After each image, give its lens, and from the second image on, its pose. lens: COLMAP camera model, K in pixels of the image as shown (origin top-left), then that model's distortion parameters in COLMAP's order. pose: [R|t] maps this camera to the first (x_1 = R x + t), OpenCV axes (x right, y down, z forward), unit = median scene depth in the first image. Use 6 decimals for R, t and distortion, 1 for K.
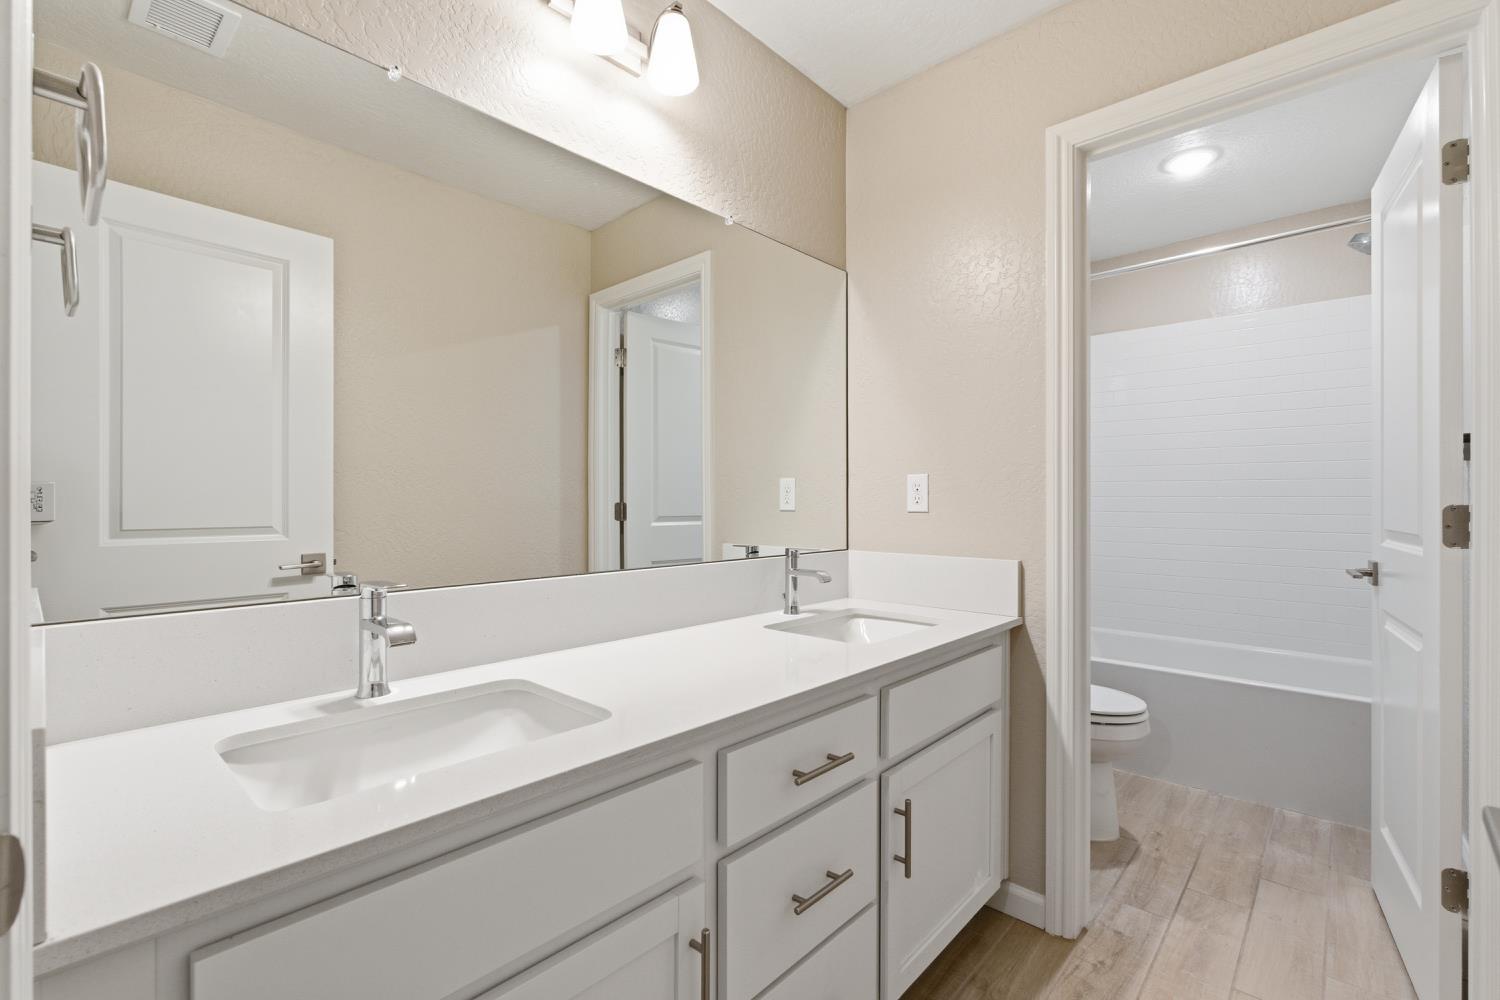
lens RADIAL K [[659.3, 0, 747.8], [0, 659.3, 506.5], [0, 0, 1]] dist [-0.003890, 0.000589]
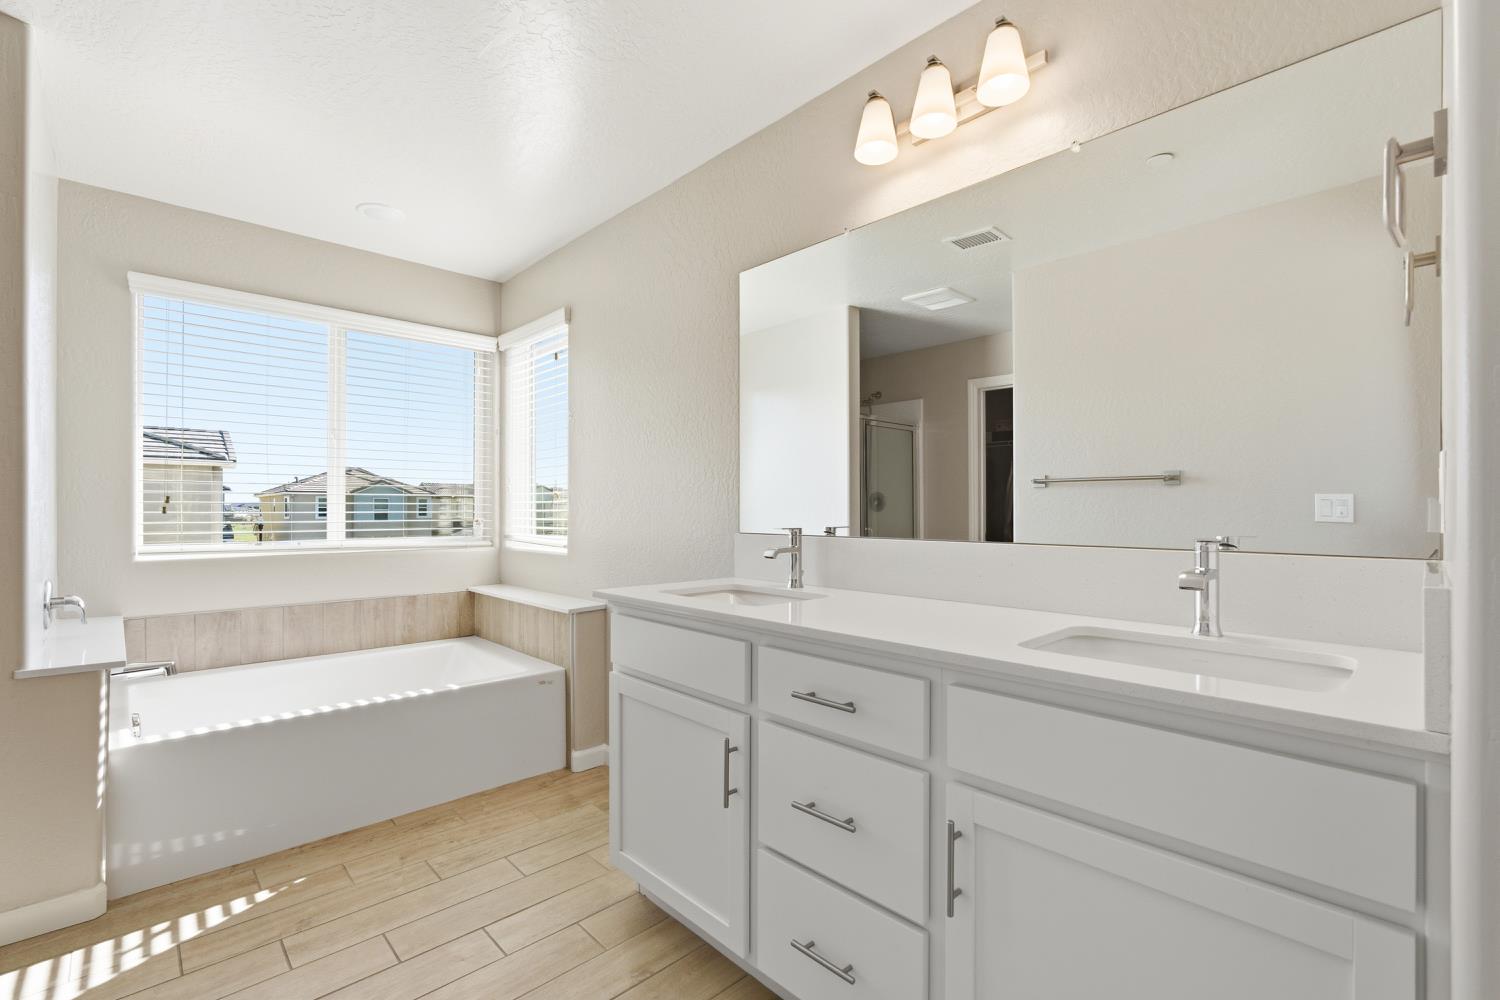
lens RADIAL K [[659.3, 0, 747.8], [0, 659.3, 506.5], [0, 0, 1]] dist [-0.003890, 0.000589]
pose [[-0.023015, 0.000717, -0.999735, 1.113084], [-0.000089, 1.000000, 0.000719, 0.046365], [0.999735, 0.000106, -0.023015, 0.783011]]
